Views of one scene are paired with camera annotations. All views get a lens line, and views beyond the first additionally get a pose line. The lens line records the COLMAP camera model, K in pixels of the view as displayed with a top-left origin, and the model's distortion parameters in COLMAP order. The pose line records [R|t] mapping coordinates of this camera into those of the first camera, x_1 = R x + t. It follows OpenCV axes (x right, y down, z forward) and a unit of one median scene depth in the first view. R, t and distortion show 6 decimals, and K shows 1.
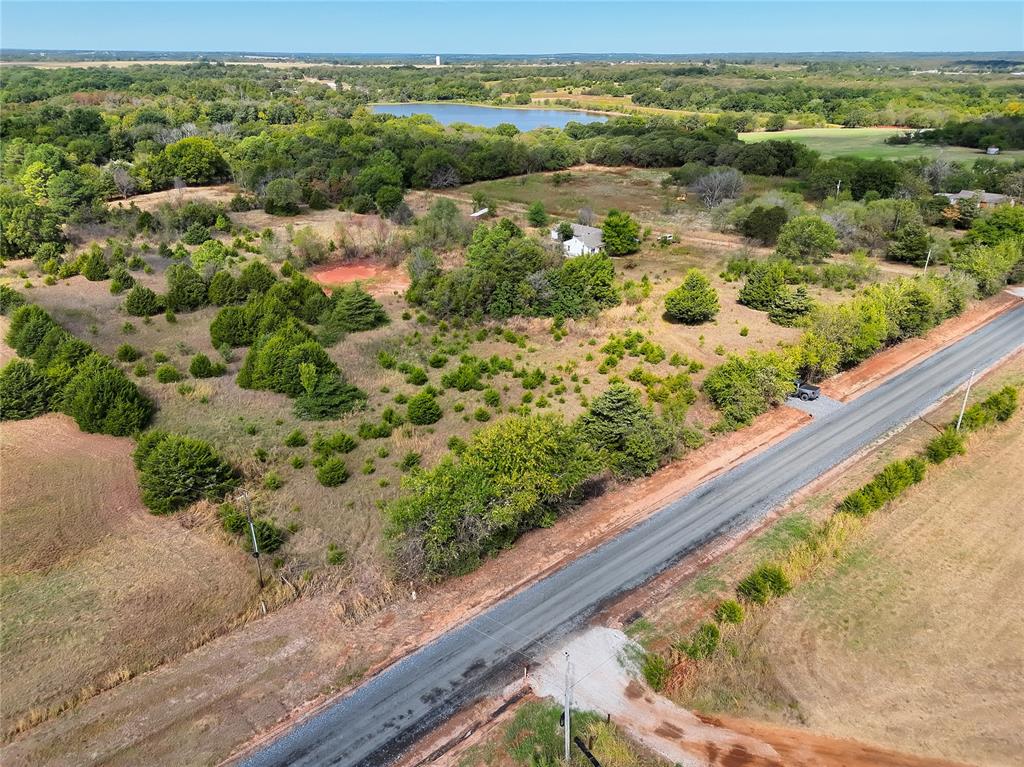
lens RADIAL K [[716.7, 0, 511.8], [0, 716.7, 385.1], [0, 0, 1]] dist [0.070427, -0.054775]
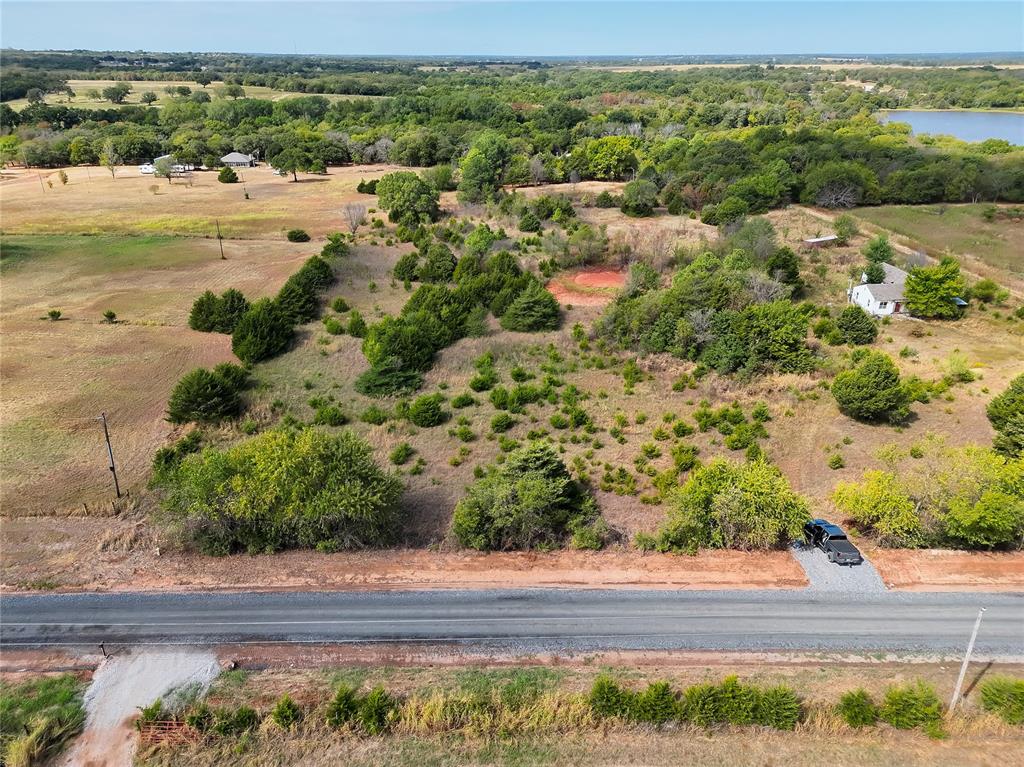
lens RADIAL K [[716.7, 0, 511.2], [0, 716.7, 382.3], [0, 0, 1]] dist [0.070427, -0.054775]
pose [[0.765432, 0.263767, -0.586975, 0.379976], [-0.267209, 0.960060, 0.082971, -0.083654], [0.585417, 0.093336, 0.805342, 0.180001]]
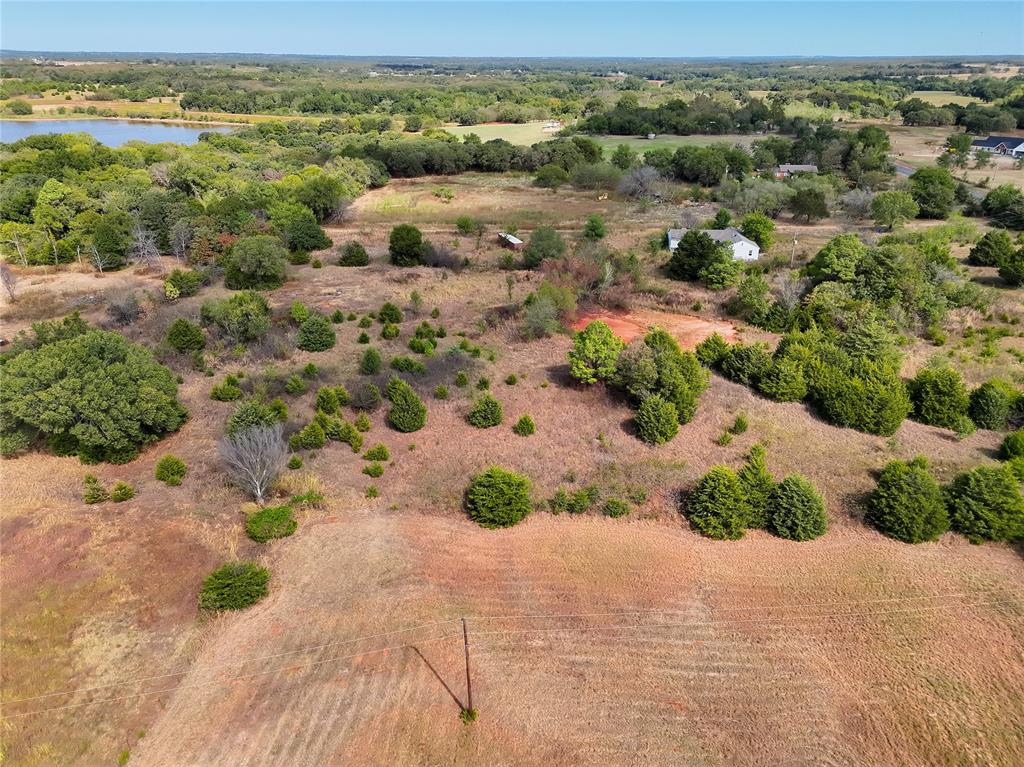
lens RADIAL K [[716.7, 0, 509.7], [0, 716.7, 382.9], [0, 0, 1]] dist [0.070427, -0.054775]
pose [[0.736883, -0.276576, 0.616854, -1.073210], [0.278692, 0.955616, 0.095544, -0.266662], [-0.615901, 0.101508, 0.781257, 0.579034]]
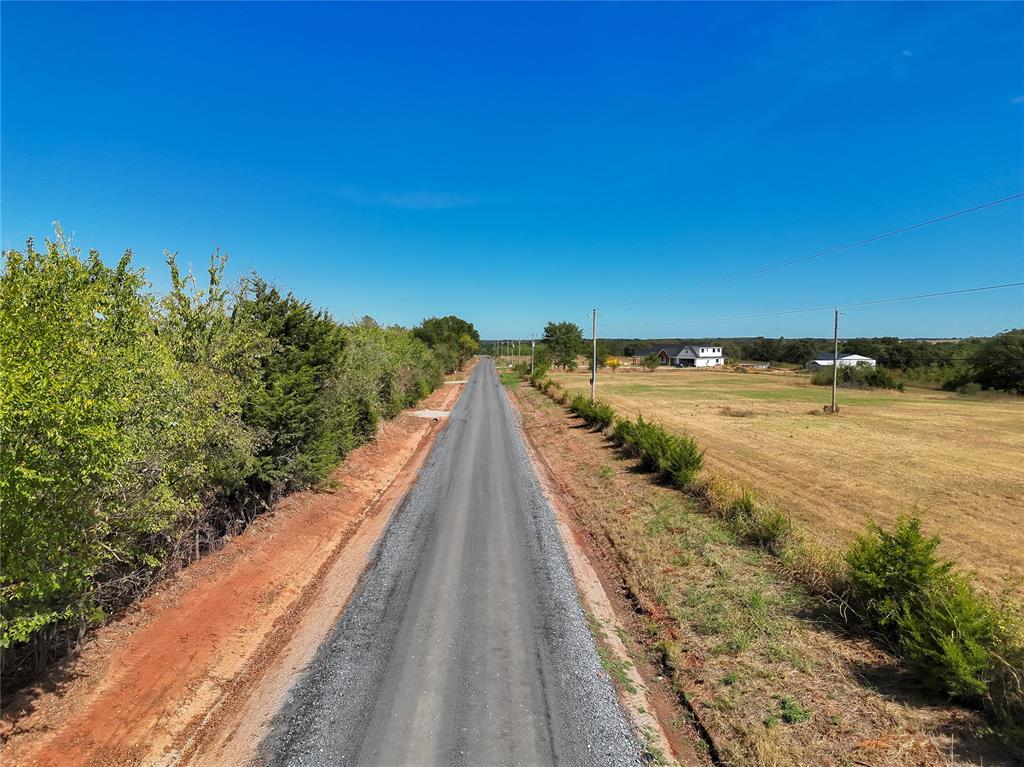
lens RADIAL K [[716.7, 0, 510.1], [0, 716.7, 383.8], [0, 0, 1]] dist [0.070427, -0.054775]
pose [[0.630792, -0.043881, 0.774710, 0.335470], [0.318310, 0.925161, -0.206775, -0.017242], [-0.707658, 0.377030, 0.597552, 0.657366]]
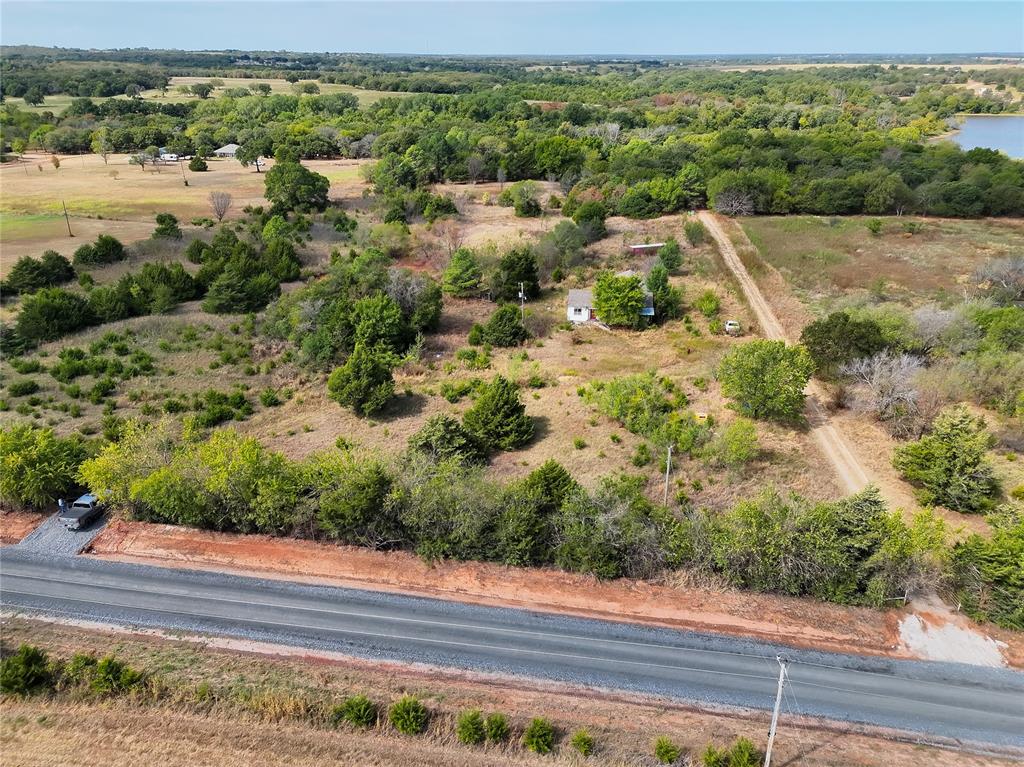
lens RADIAL K [[716.7, 0, 510.8], [0, 716.7, 385.1], [0, 0, 1]] dist [0.070427, -0.054775]
pose [[0.640955, 0.319059, -0.698125, 0.825476], [-0.321182, 0.937546, 0.133599, -0.251311], [0.697151, 0.138594, 0.703401, 0.551664]]
